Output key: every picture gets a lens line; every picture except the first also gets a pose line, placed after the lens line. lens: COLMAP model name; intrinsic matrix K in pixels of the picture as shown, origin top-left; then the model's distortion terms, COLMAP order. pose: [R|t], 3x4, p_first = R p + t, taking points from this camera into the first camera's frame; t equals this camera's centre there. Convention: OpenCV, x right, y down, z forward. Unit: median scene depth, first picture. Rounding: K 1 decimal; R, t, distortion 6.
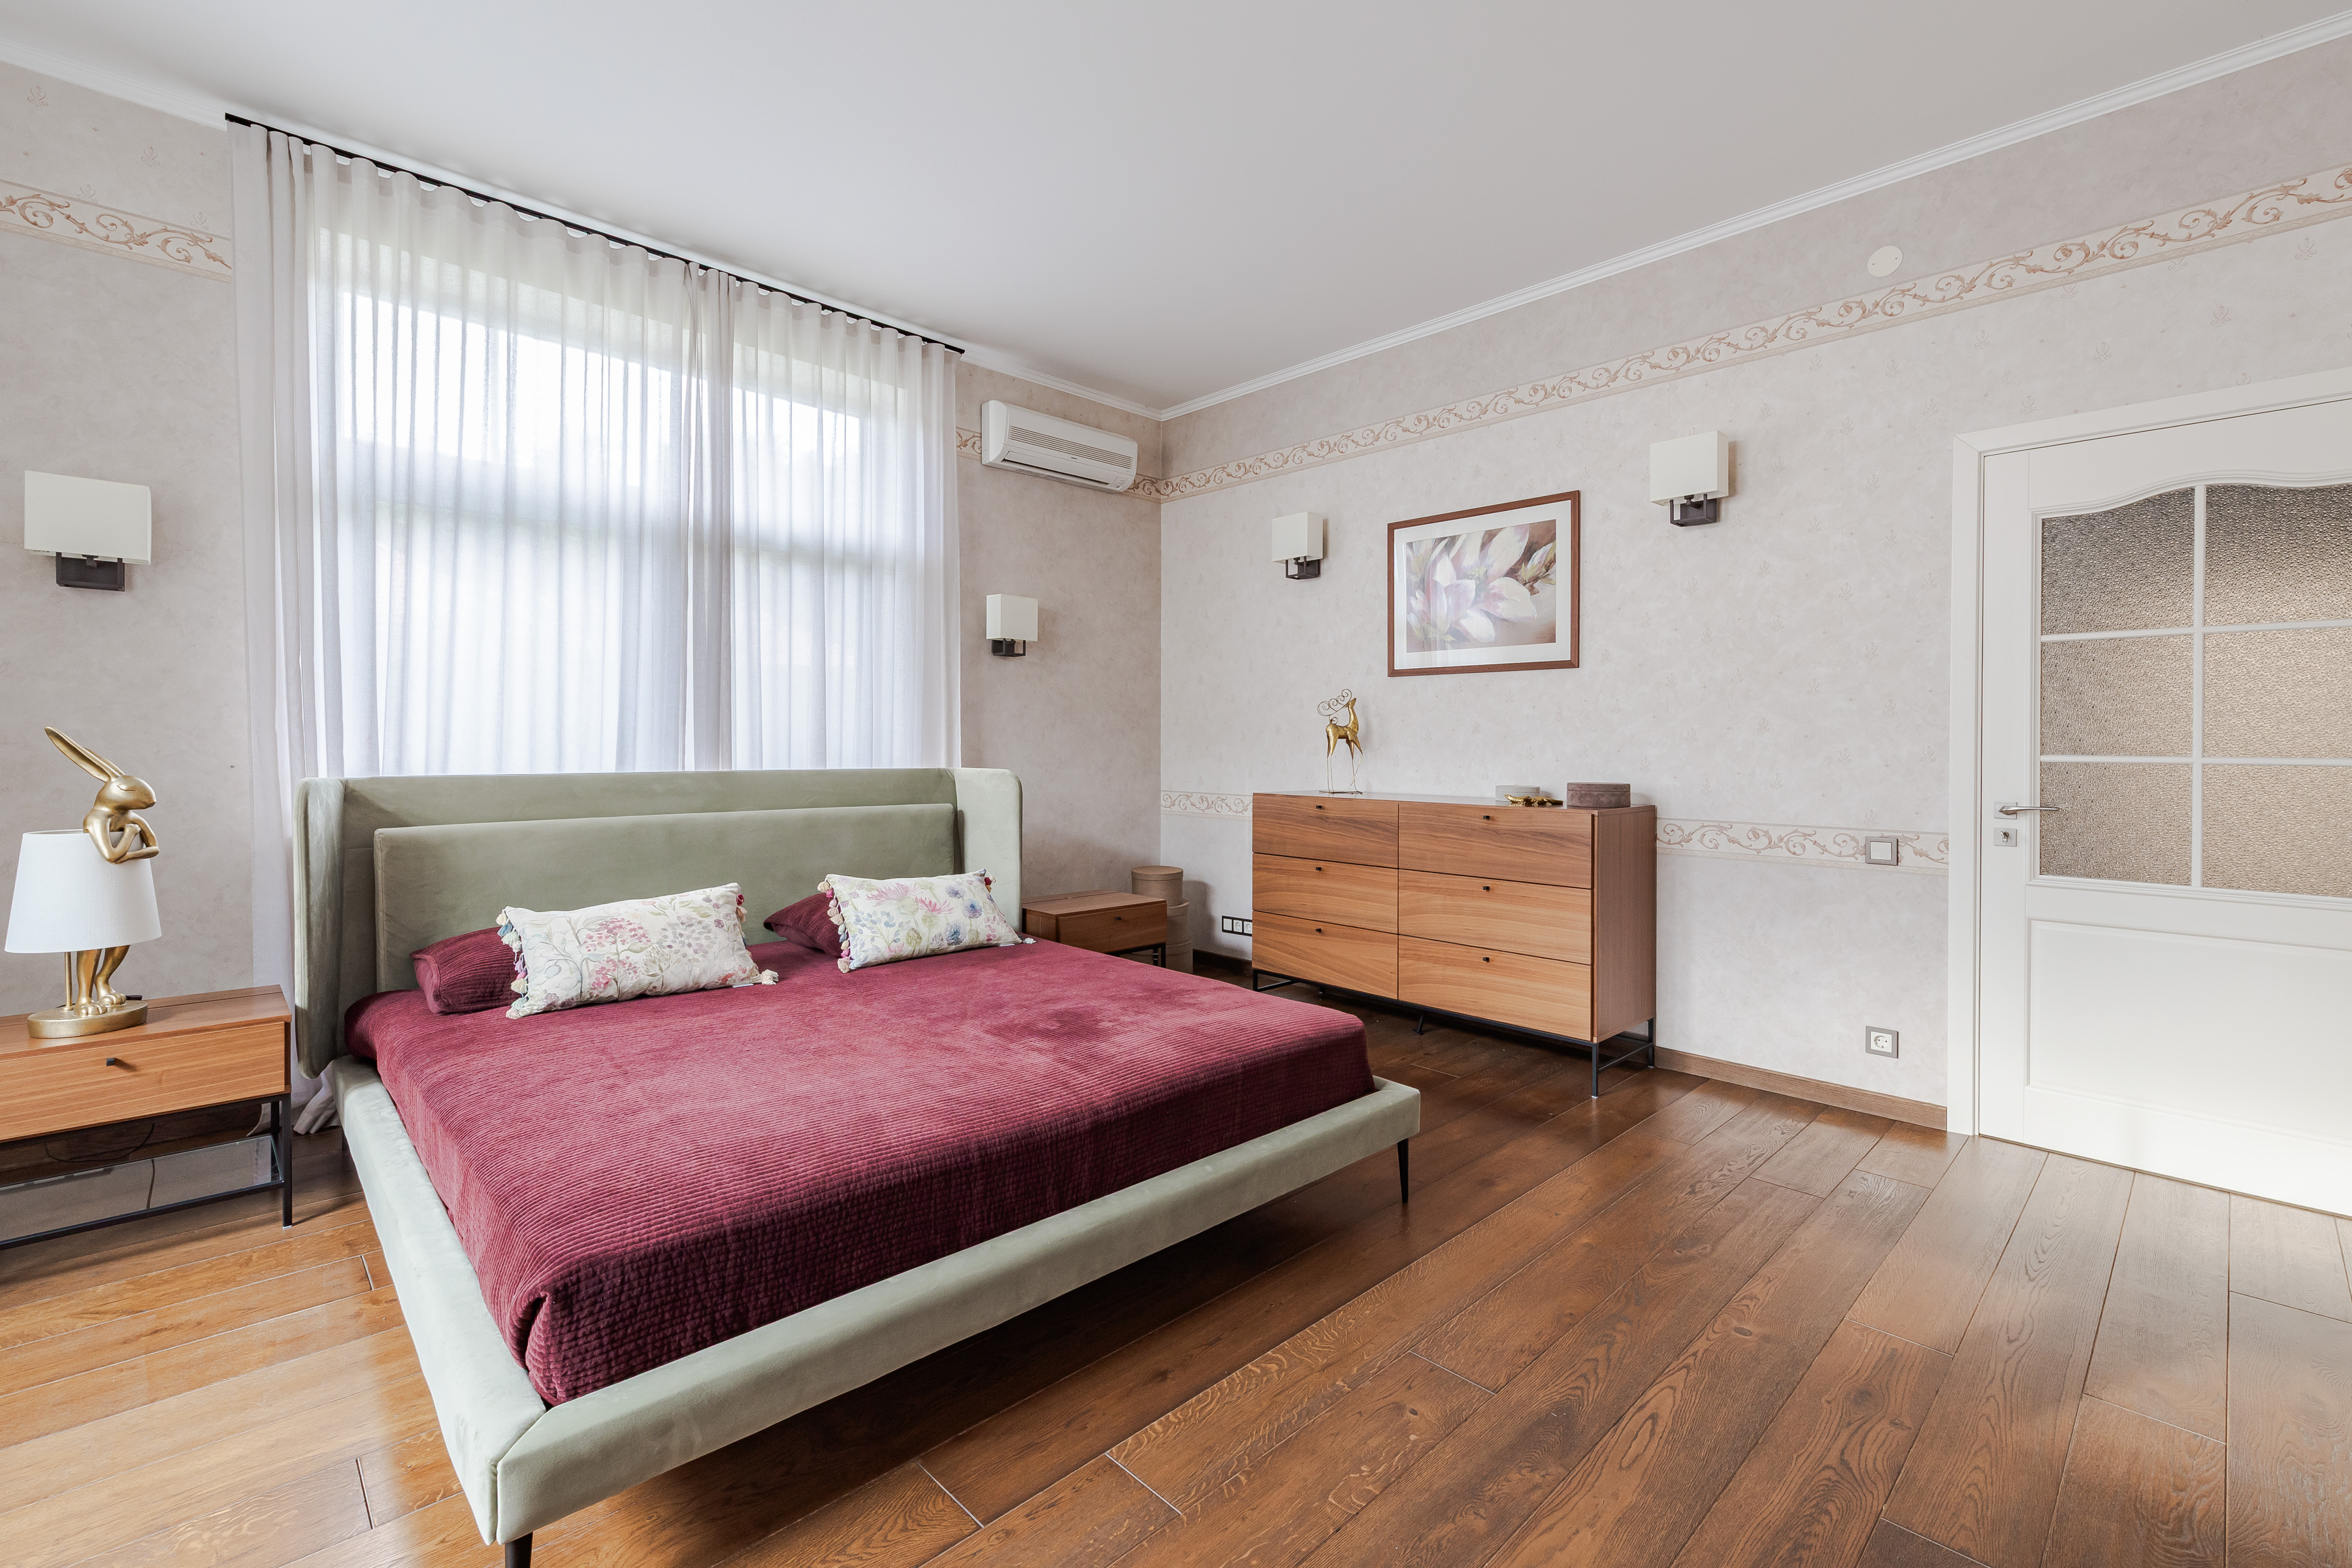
lens RADIAL K [[1020.7, 0, 1184.3], [0, 1020.7, 763.9], [0, 0, 1]] dist [-0.000229, 0.000186]
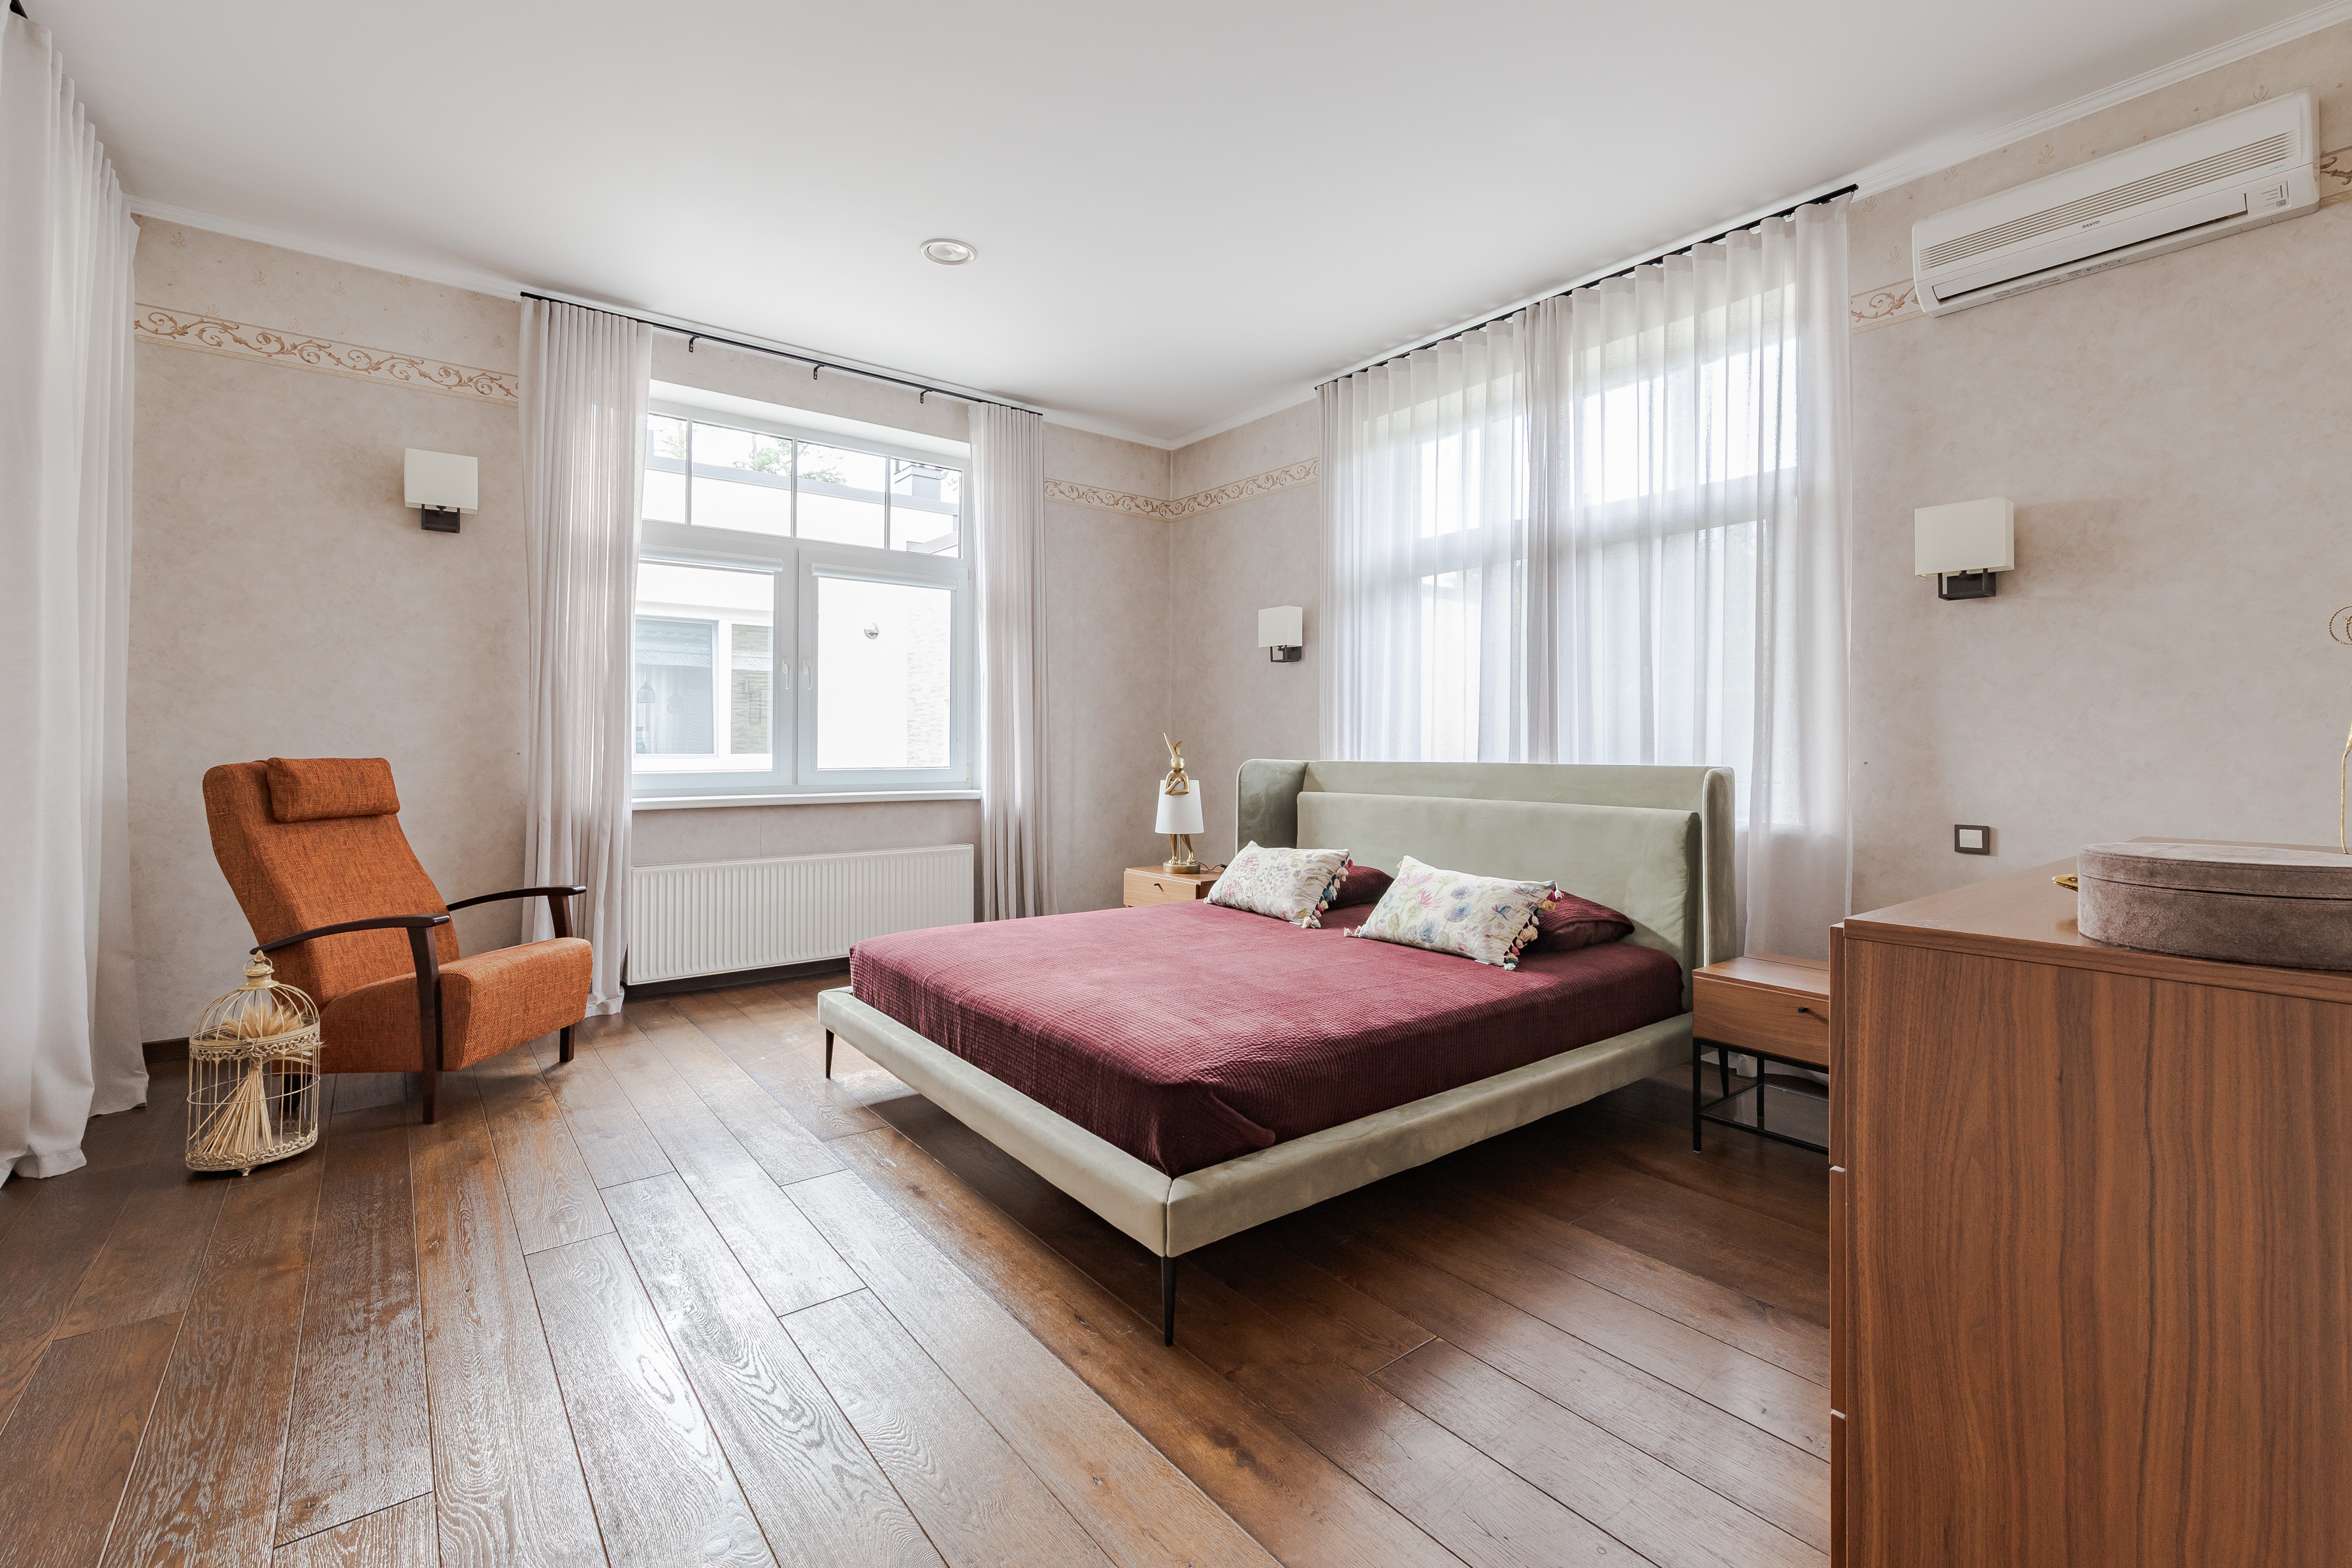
lens RADIAL K [[1020.7, 0, 1180.0], [0, 1020.7, 742.2], [0, 0, 1]] dist [-0.000229, 0.000186]
pose [[-0.106062, -0.010333, -0.994306, 0.695874], [-0.020381, 0.999759, -0.008216, 0.000246], [0.994151, 0.019394, -0.106247, 0.788231]]
